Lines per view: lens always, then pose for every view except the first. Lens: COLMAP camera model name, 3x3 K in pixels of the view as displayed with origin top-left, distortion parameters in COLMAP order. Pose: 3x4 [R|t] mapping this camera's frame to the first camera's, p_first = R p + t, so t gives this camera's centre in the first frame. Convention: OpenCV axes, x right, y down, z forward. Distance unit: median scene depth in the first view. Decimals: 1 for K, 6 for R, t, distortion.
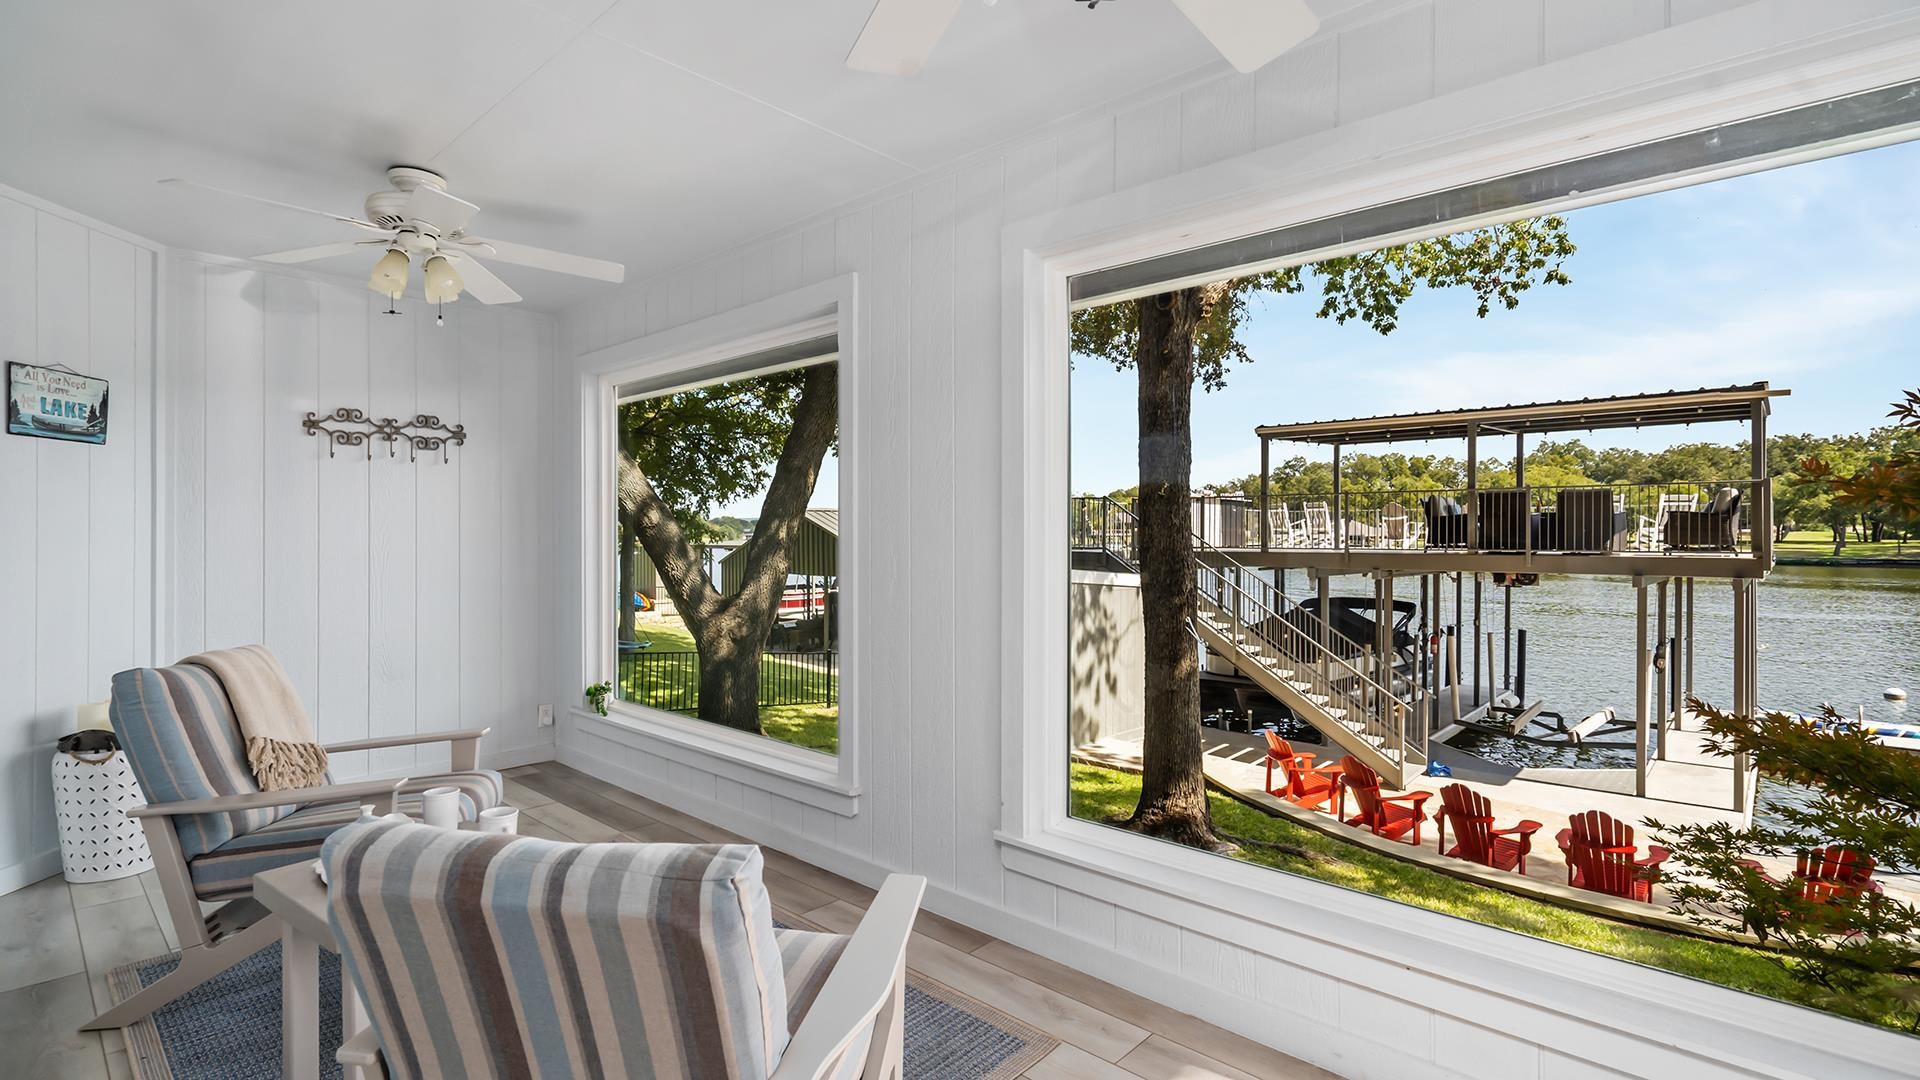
lens RADIAL K [[883.0, 0, 957.7], [0, 883.0, 530.4], [0, 0, 1]] dist [-0.005018, 0.000711]
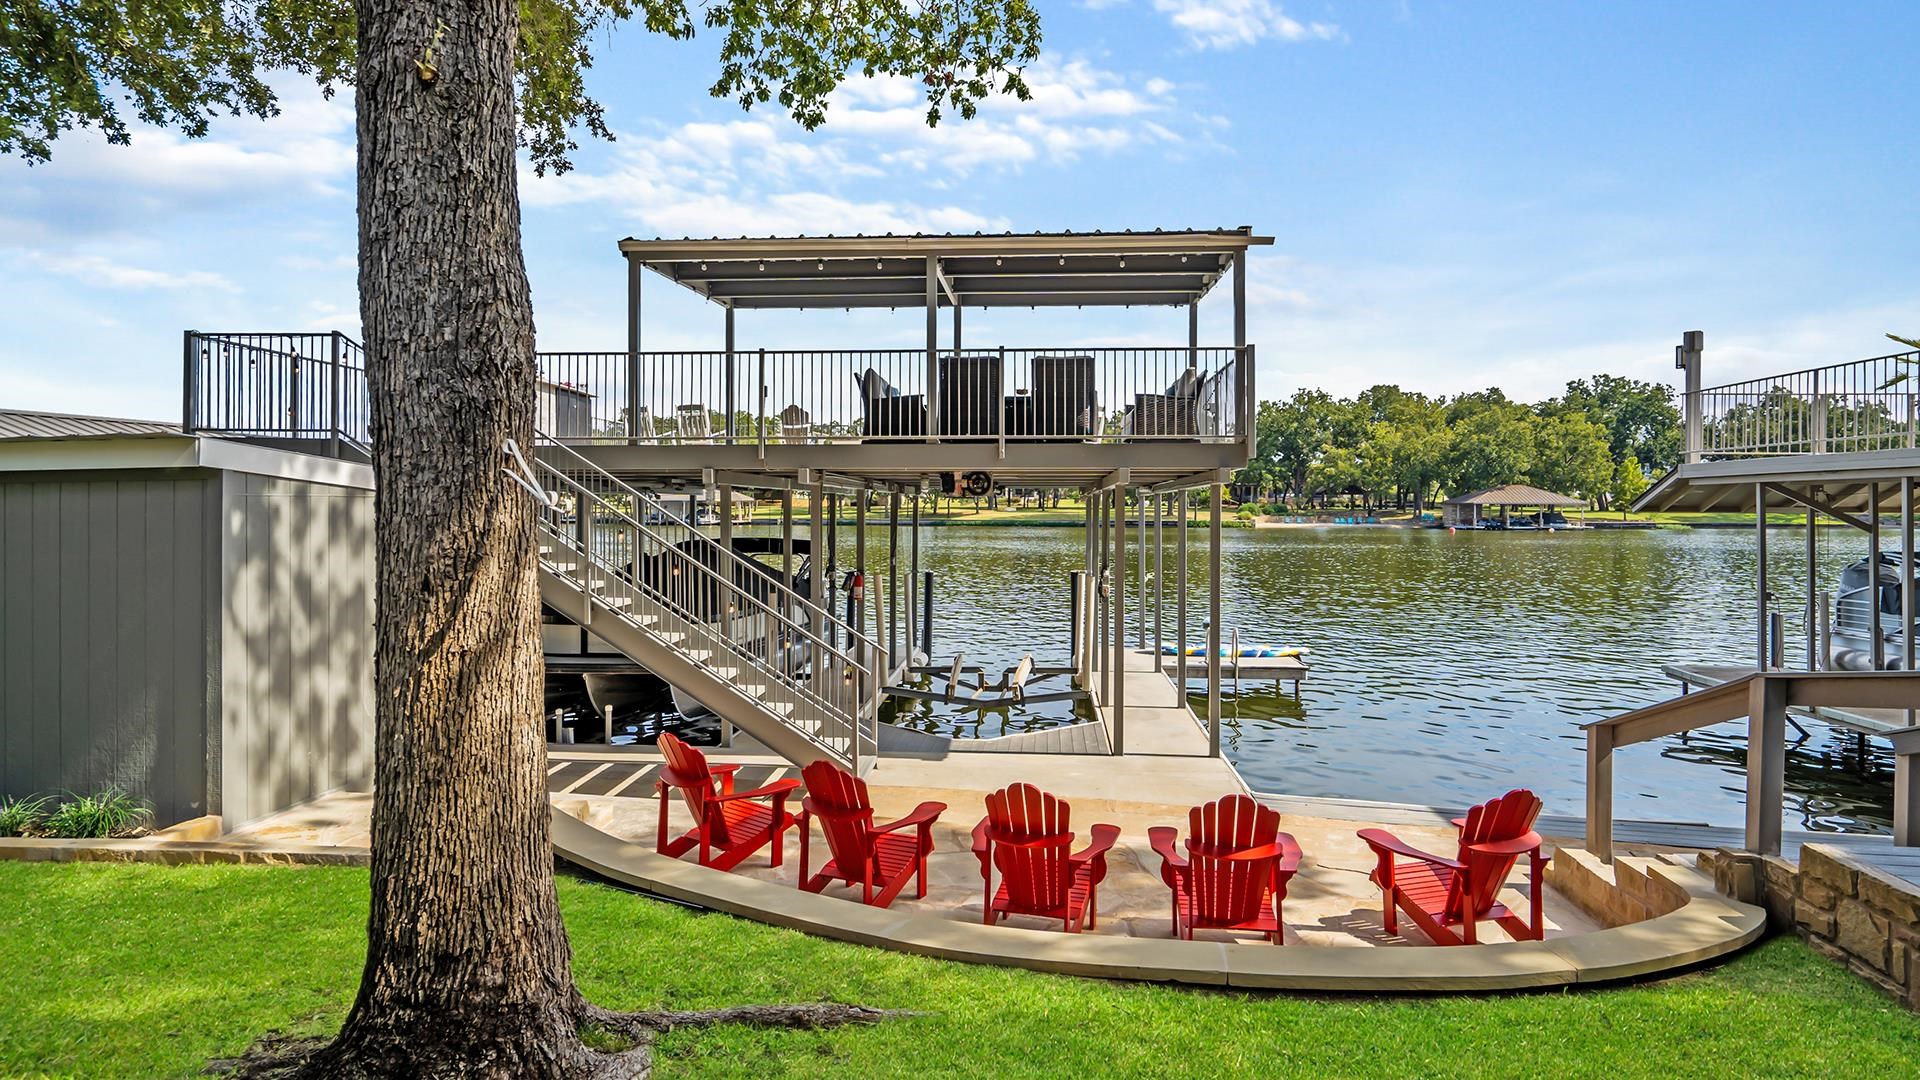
lens RADIAL K [[1058.8, 0, 956.8], [0, 1058.8, 504.9], [0, 0, 1]] dist [0.005801, -0.000559]
pose [[0.789540, -0.000835, 0.613699, 0.072655], [-0.003272, 0.999979, 0.005570, 0.061608], [-0.613690, -0.006406, 0.789521, 0.283106]]
